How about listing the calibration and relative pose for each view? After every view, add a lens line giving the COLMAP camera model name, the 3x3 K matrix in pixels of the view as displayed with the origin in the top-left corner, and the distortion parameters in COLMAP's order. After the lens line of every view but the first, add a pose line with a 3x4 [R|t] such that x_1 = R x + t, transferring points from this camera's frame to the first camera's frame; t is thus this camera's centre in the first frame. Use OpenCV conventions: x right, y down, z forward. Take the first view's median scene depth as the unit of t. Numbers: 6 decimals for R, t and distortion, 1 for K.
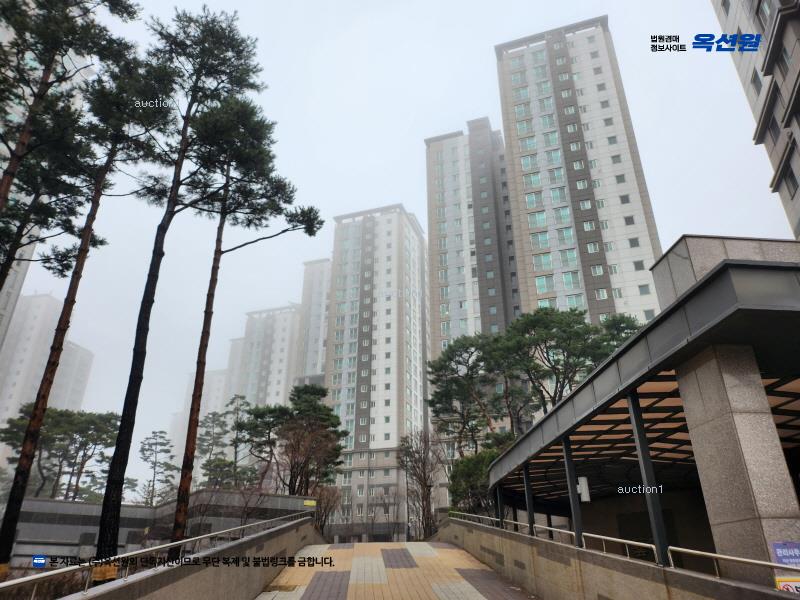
lens RADIAL K [[537.4, 0, 431.0], [0, 537.4, 293.3], [0, 0, 1]] dist [0.092852, -0.105414]
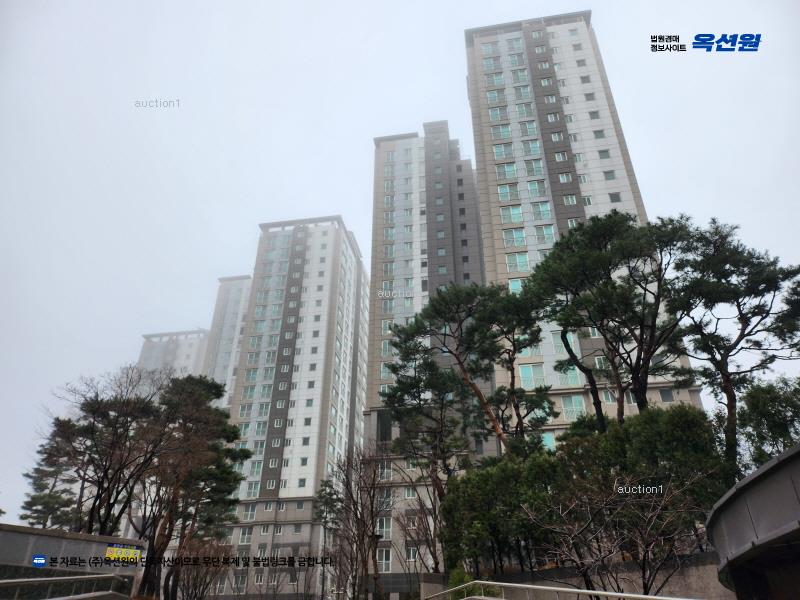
lens RADIAL K [[537.4, 0, 431.0], [0, 537.4, 293.3], [0, 0, 1]] dist [0.092852, -0.105414]
pose [[0.988297, 0.074868, 0.132905, -0.020329], [-0.061896, 0.993141, -0.099194, 0.052956], [-0.139420, 0.089807, 0.986153, 0.143719]]
